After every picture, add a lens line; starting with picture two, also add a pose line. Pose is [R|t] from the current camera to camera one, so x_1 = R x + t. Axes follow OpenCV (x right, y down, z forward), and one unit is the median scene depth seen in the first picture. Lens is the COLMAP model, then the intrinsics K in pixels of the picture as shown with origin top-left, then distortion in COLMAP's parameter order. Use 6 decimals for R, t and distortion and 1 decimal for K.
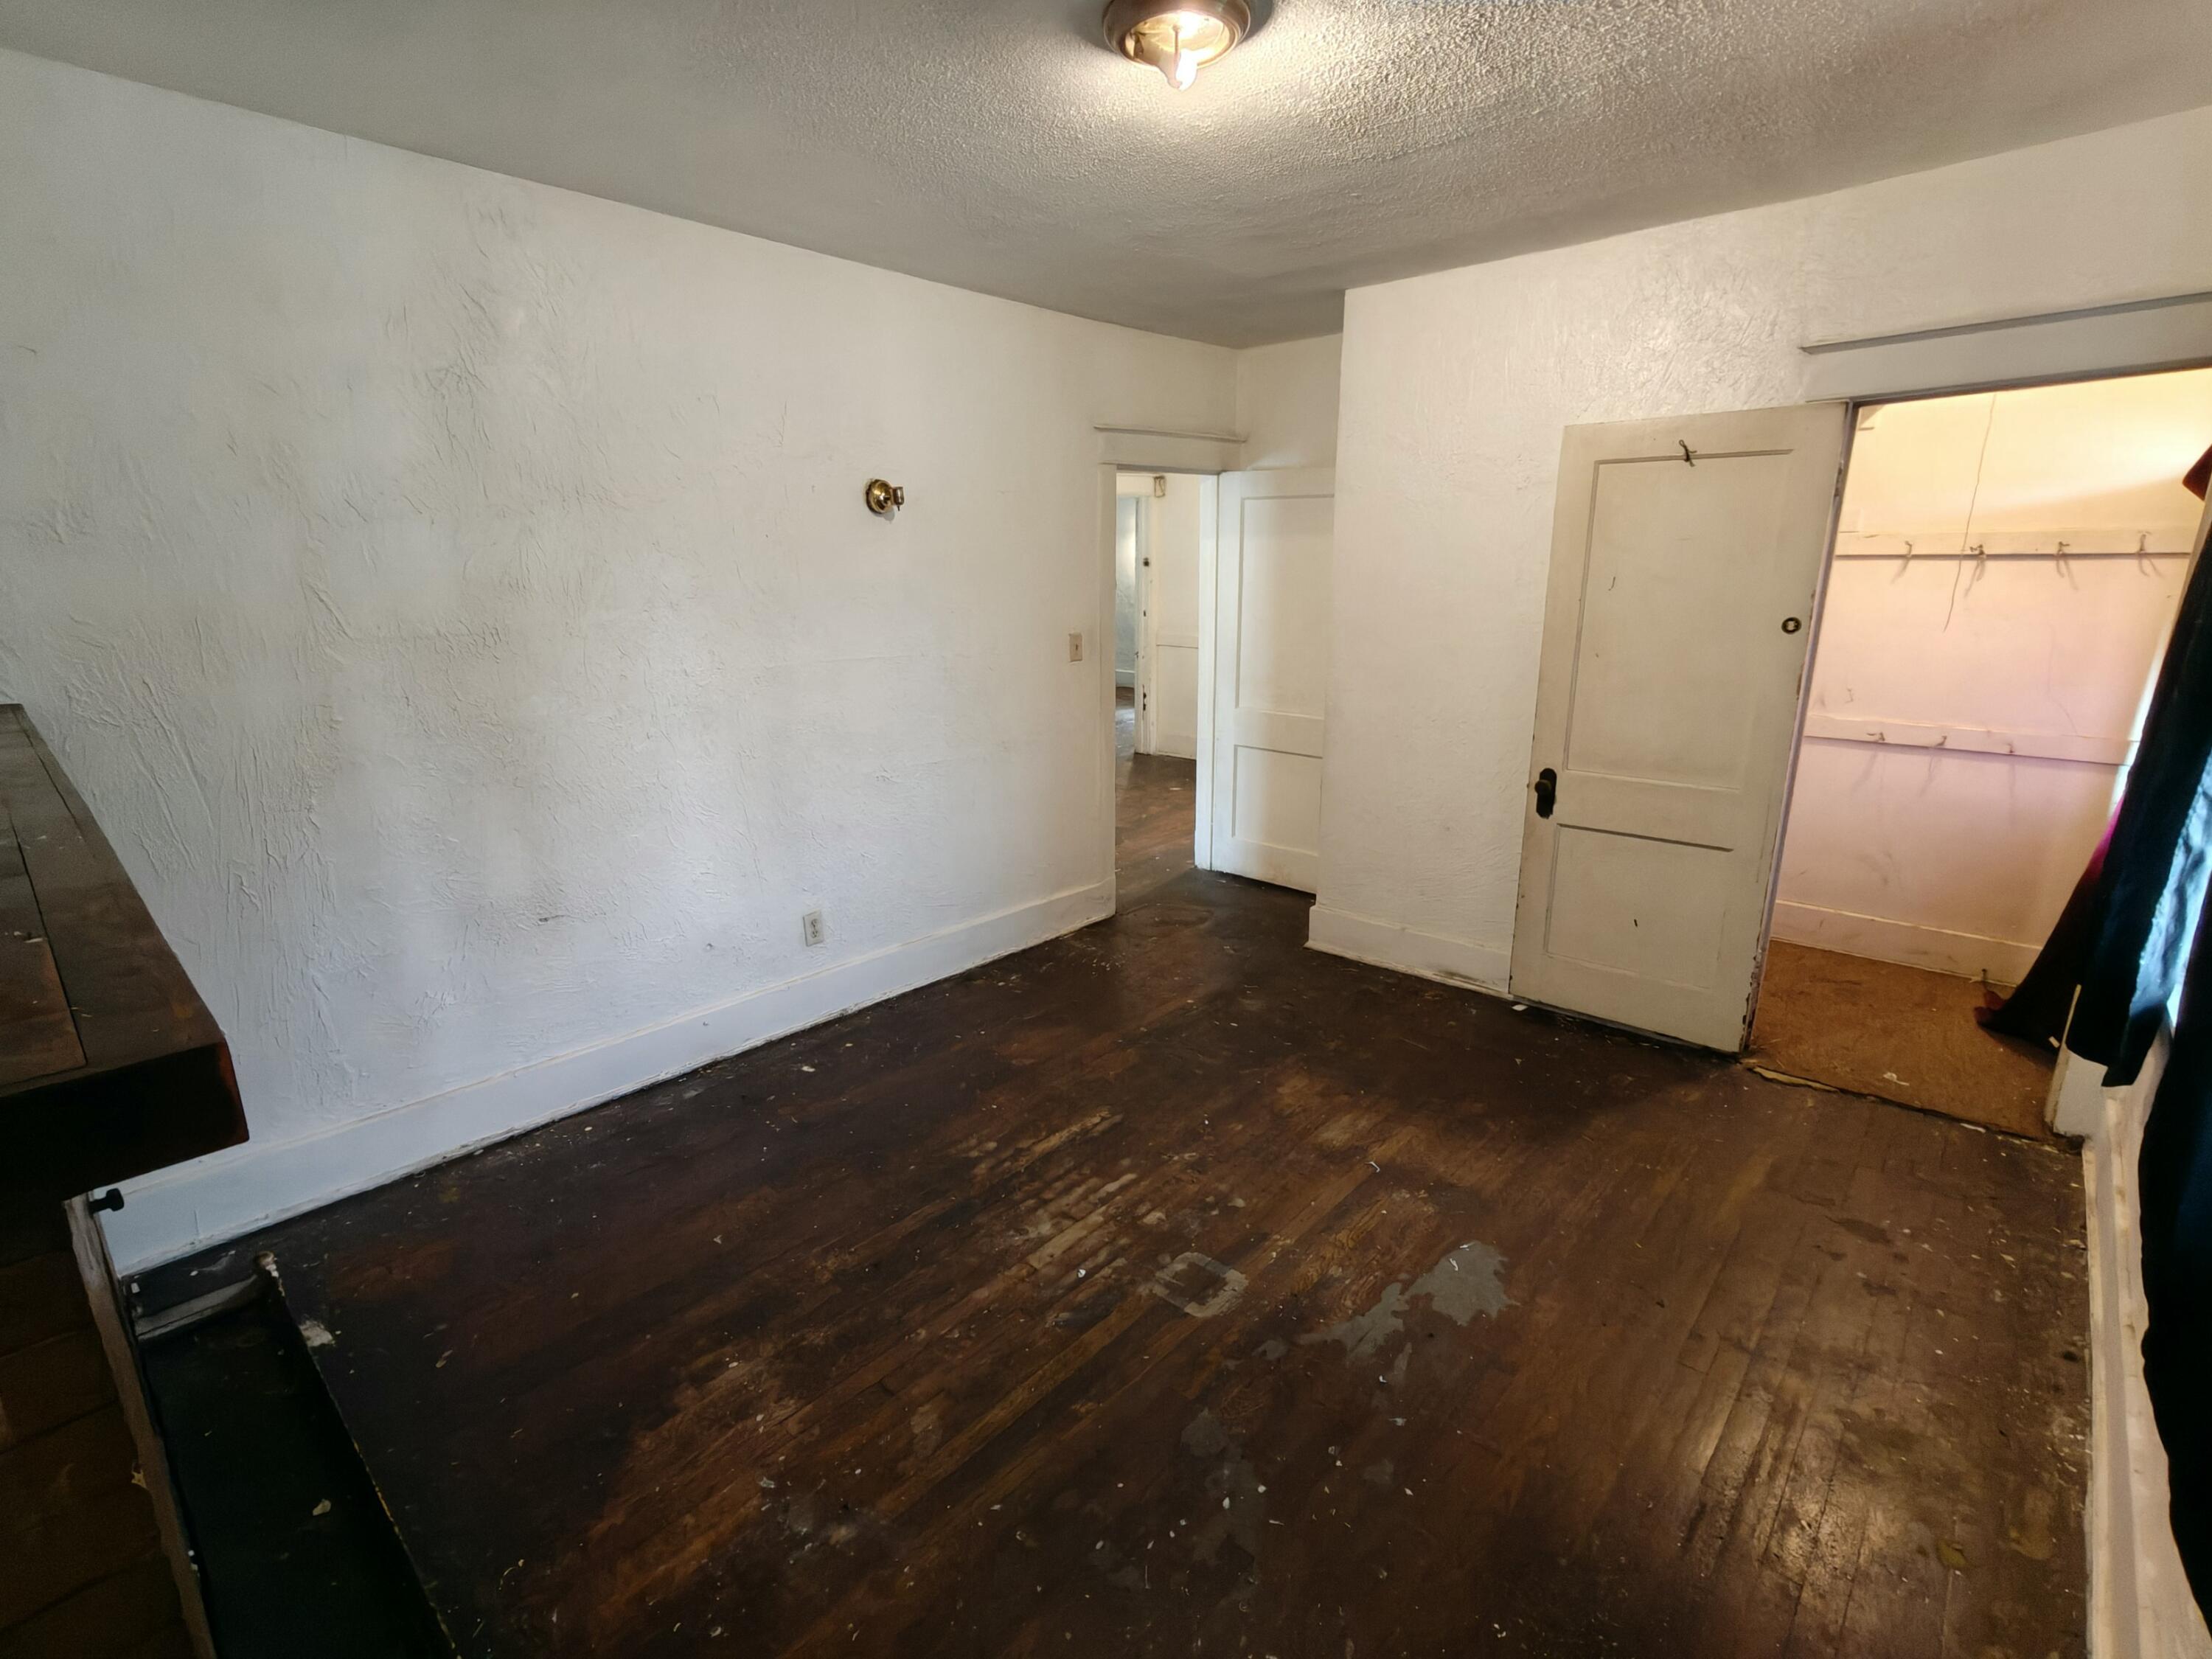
lens RADIAL K [[1048.7, 0, 1109.1], [0, 1048.7, 835.4], [0, 0, 1]] dist [0.000947, 0.002194]
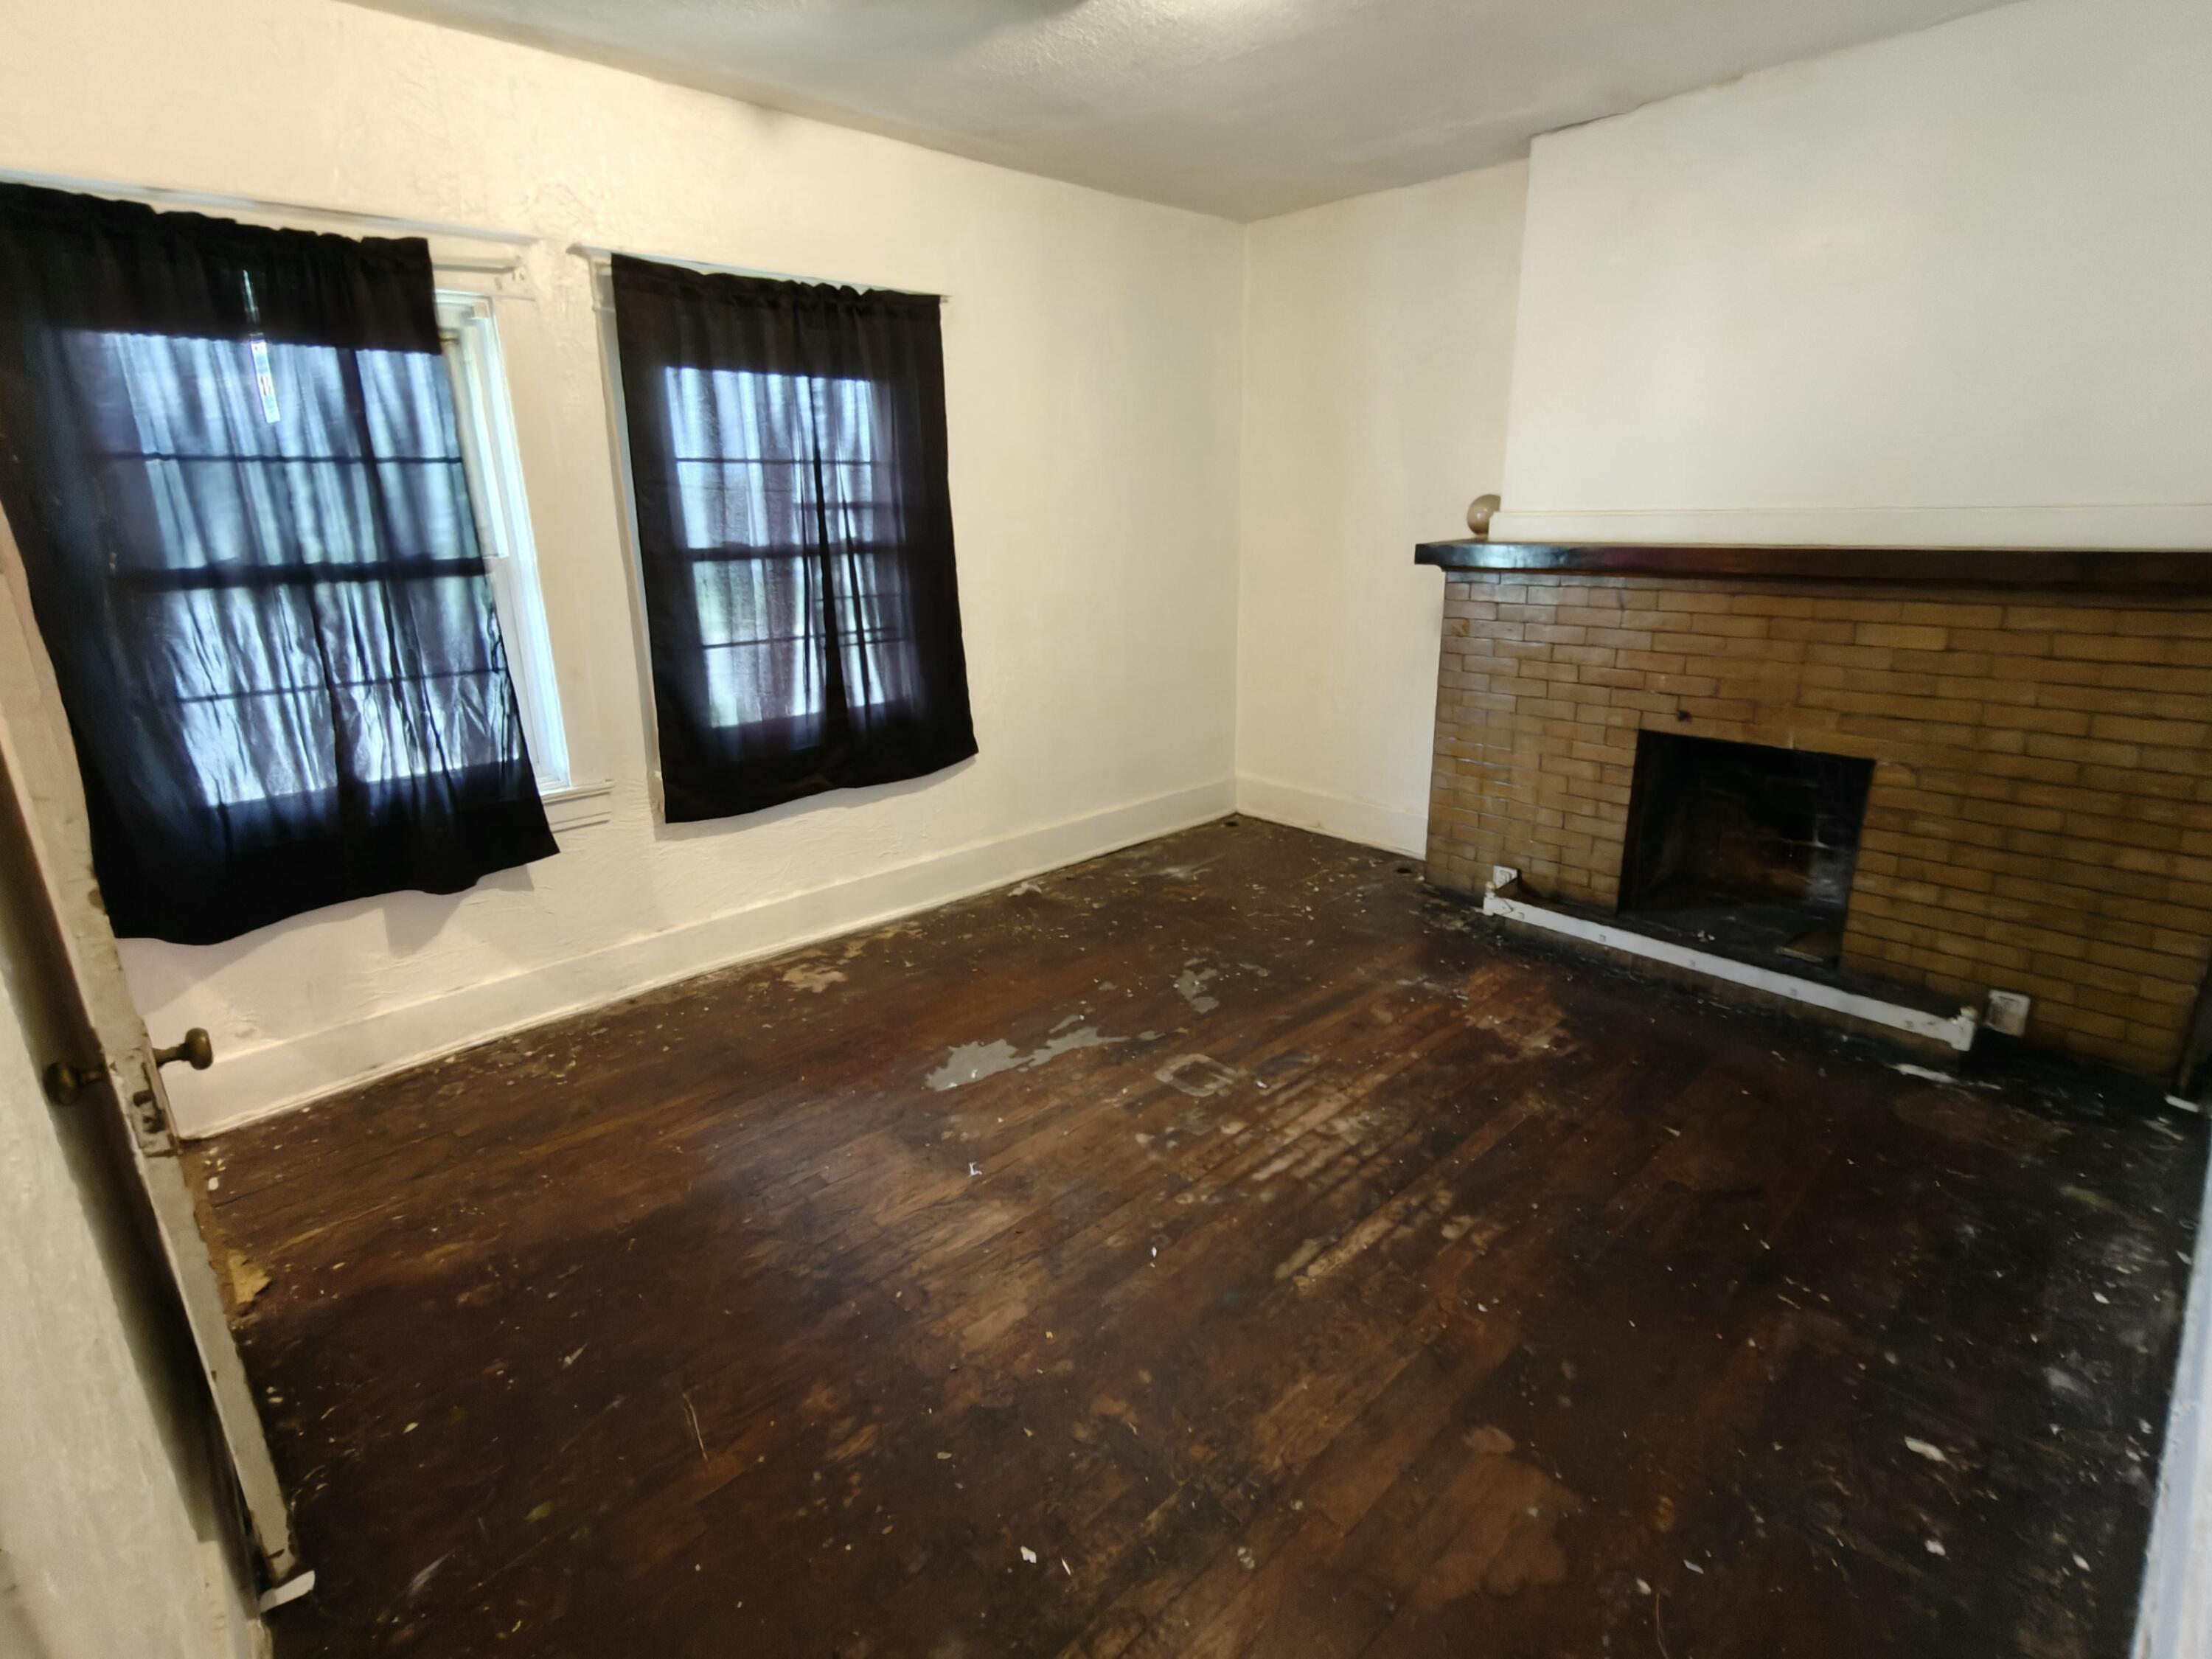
lens RADIAL K [[1048.7, 0, 1100.4], [0, 1048.7, 820.9], [0, 0, 1]] dist [0.000947, 0.002194]
pose [[-0.995229, -0.005565, 0.097409, 0.071785], [0.047143, 0.846669, 0.530027, -0.405702], [-0.085423, 0.532090, -0.842367, 1.678400]]
